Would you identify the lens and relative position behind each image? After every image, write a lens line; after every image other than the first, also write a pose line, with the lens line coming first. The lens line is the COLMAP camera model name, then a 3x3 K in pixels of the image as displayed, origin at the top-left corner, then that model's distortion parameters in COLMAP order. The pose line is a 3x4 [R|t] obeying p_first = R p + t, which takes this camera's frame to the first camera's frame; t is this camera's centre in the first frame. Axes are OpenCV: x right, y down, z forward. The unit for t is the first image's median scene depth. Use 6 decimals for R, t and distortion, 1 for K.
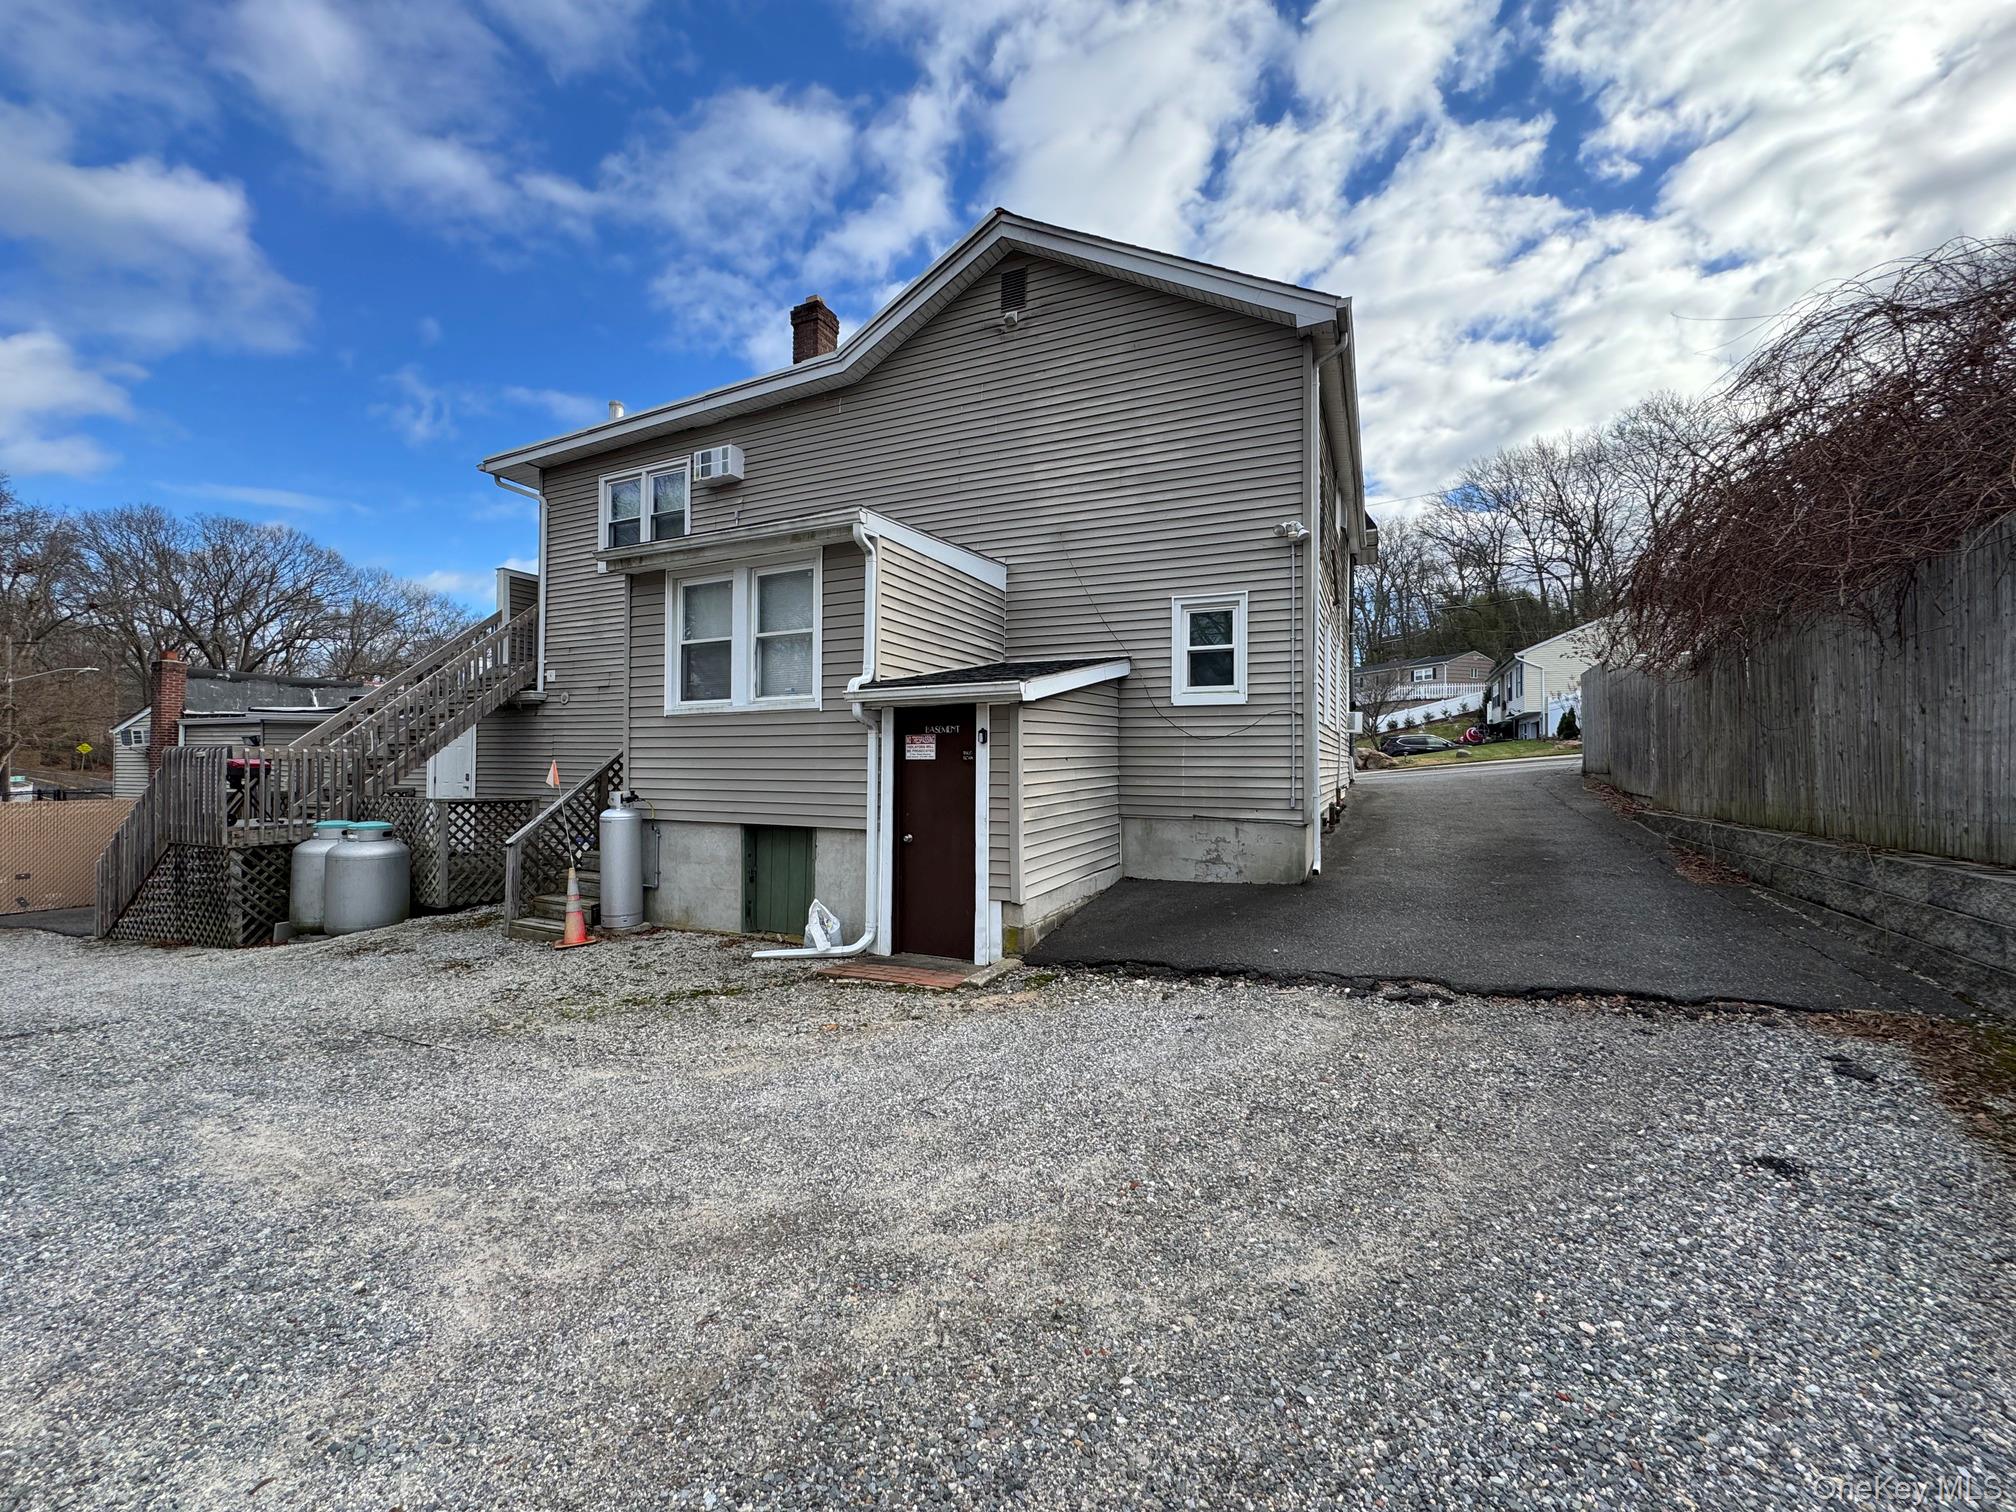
lens RADIAL K [[803.3, 0, 1008.0], [0, 803.3, 756.0], [0, 0, 1]] dist [-0.001689, 0.000187]
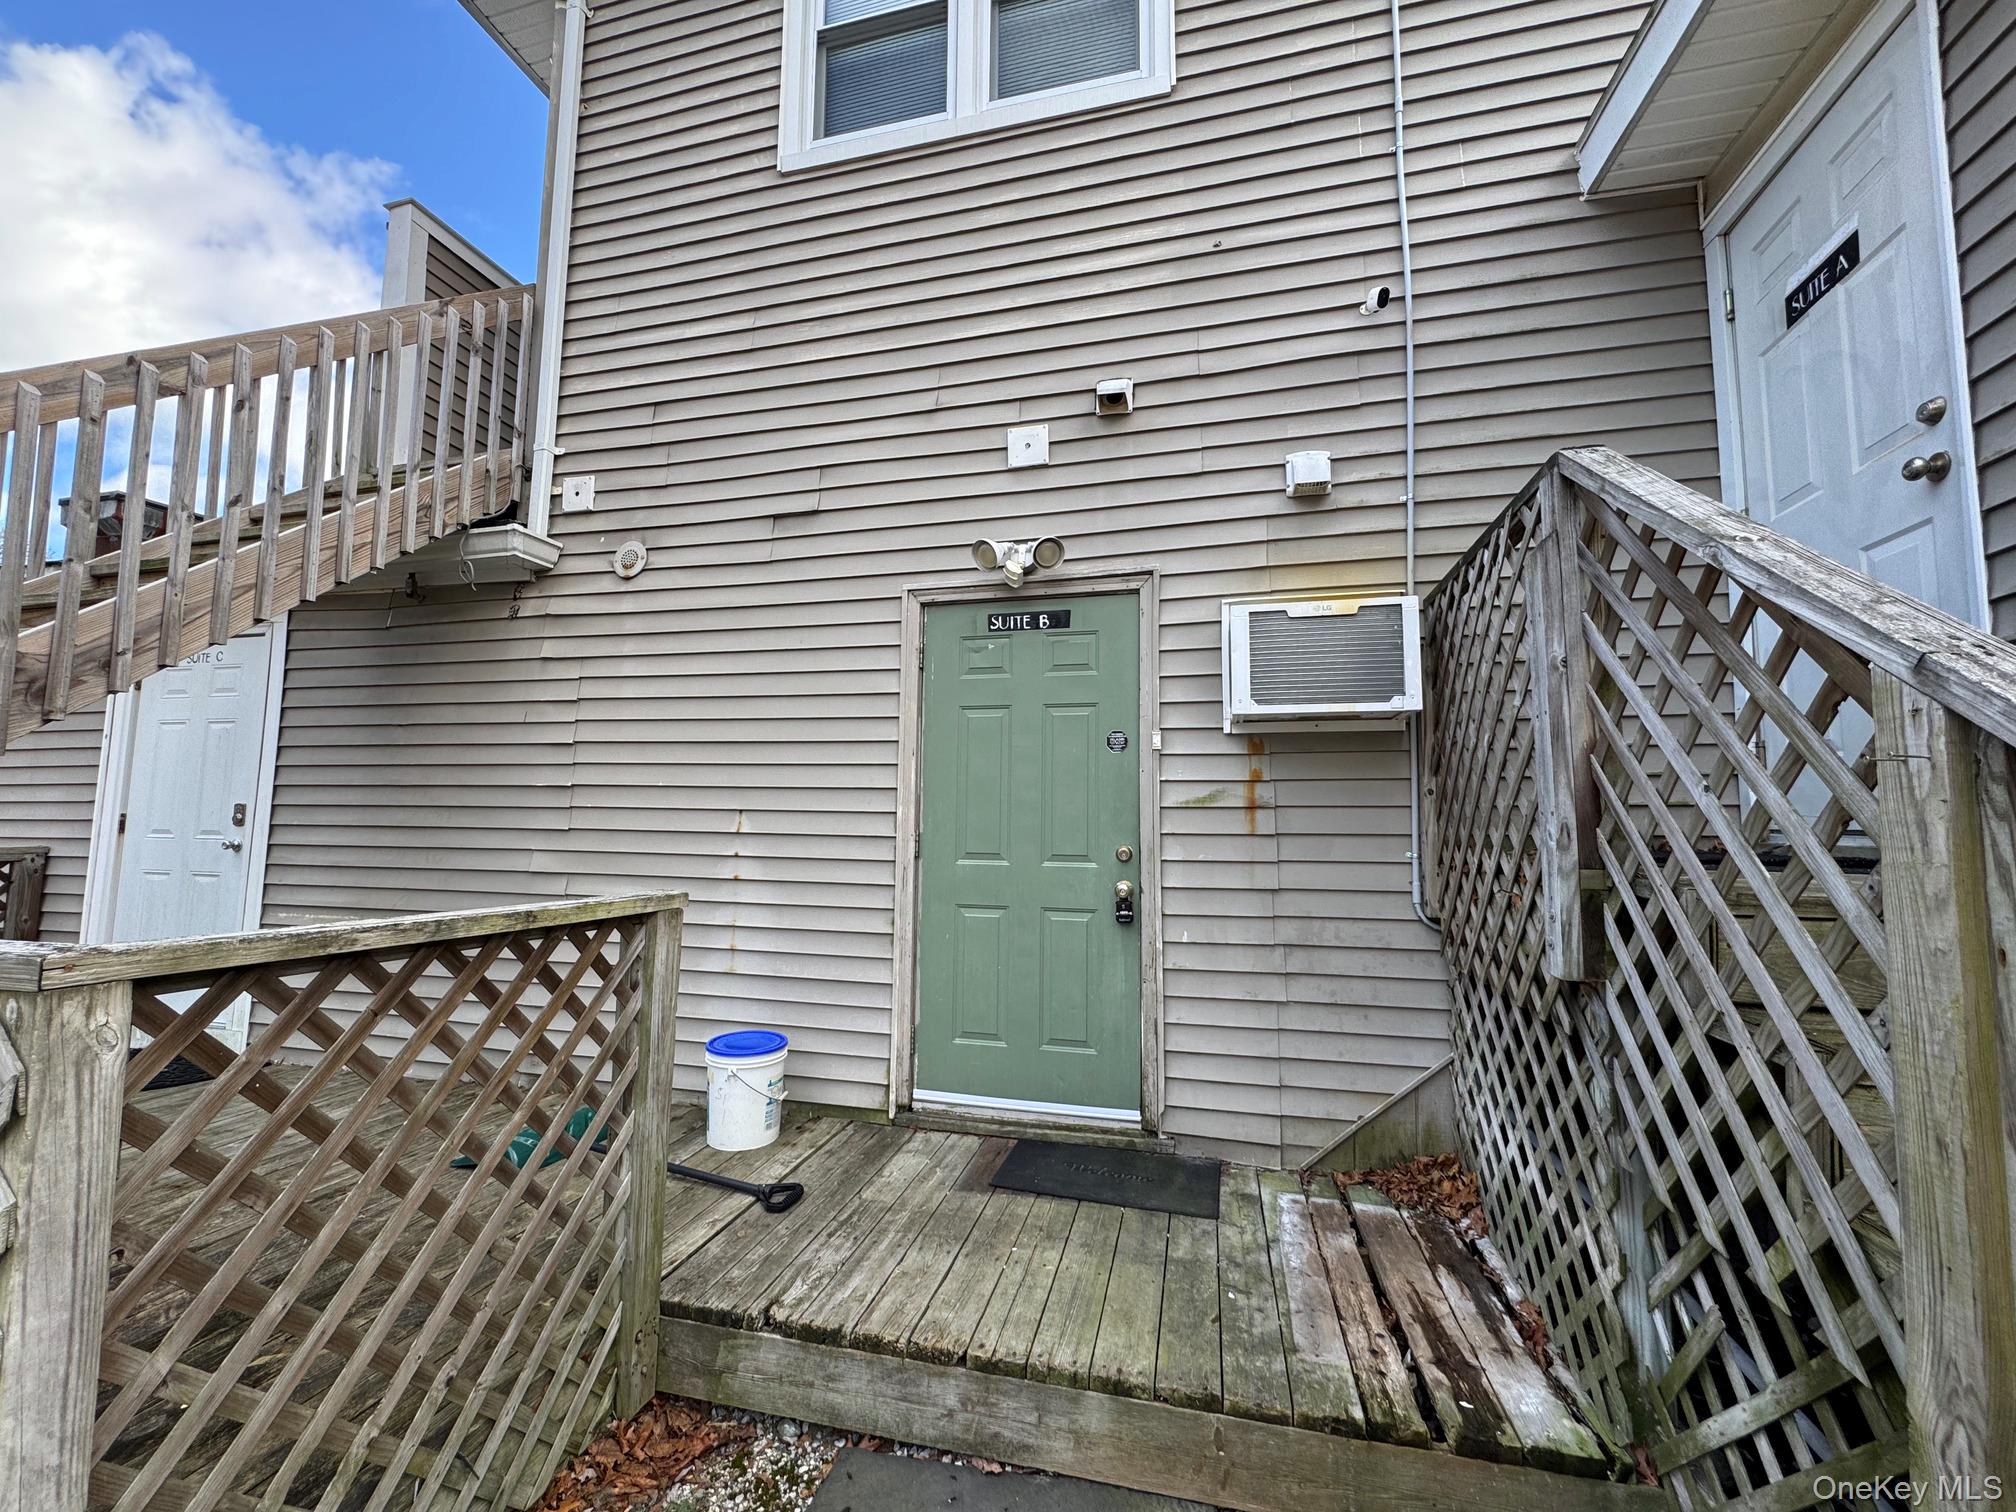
lens RADIAL K [[805.6, 0, 1008.0], [0, 805.6, 756.0], [0, 0, 1]] dist [-0.014273, 0.000239]
pose [[0.981424, 0.025275, 0.190177, -0.743444], [-0.009846, 0.996613, -0.081641, 0.044246], [-0.191596, 0.078252, 0.978349, 1.077245]]
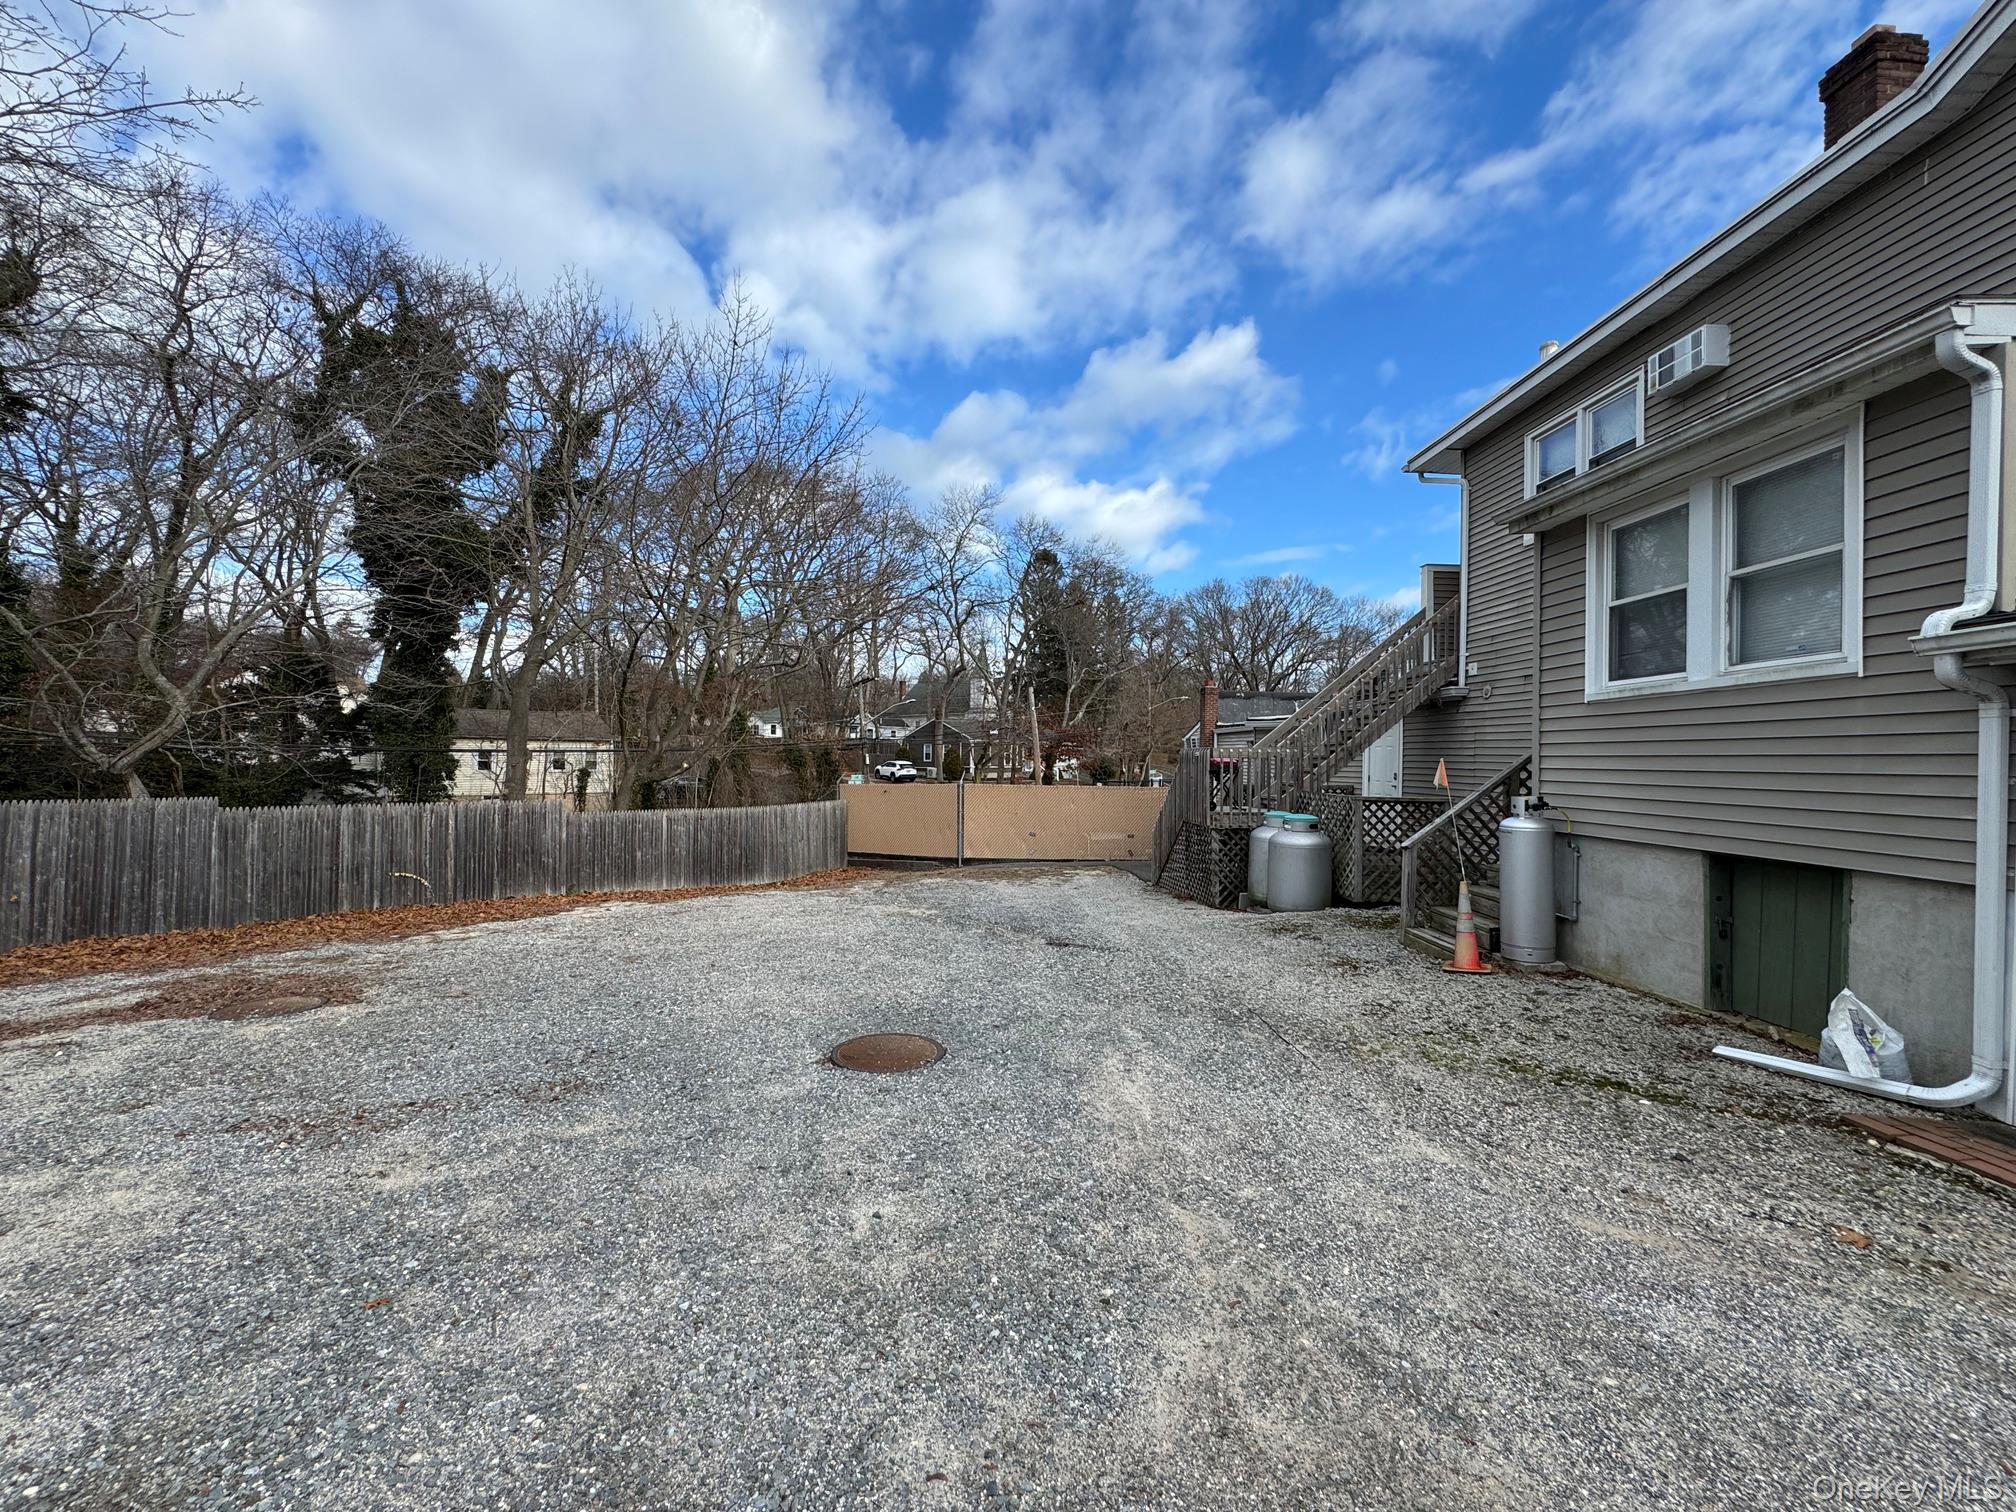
lens RADIAL K [[803.3, 0, 1008.0], [0, 803.3, 756.0], [0, 0, 1]] dist [-0.001689, 0.000187]
pose [[0.468248, -0.001723, -0.883595, -0.002064], [0.000115, 0.999998, -0.001889, 0.003949], [0.883597, 0.000783, 0.468247, 0.147290]]
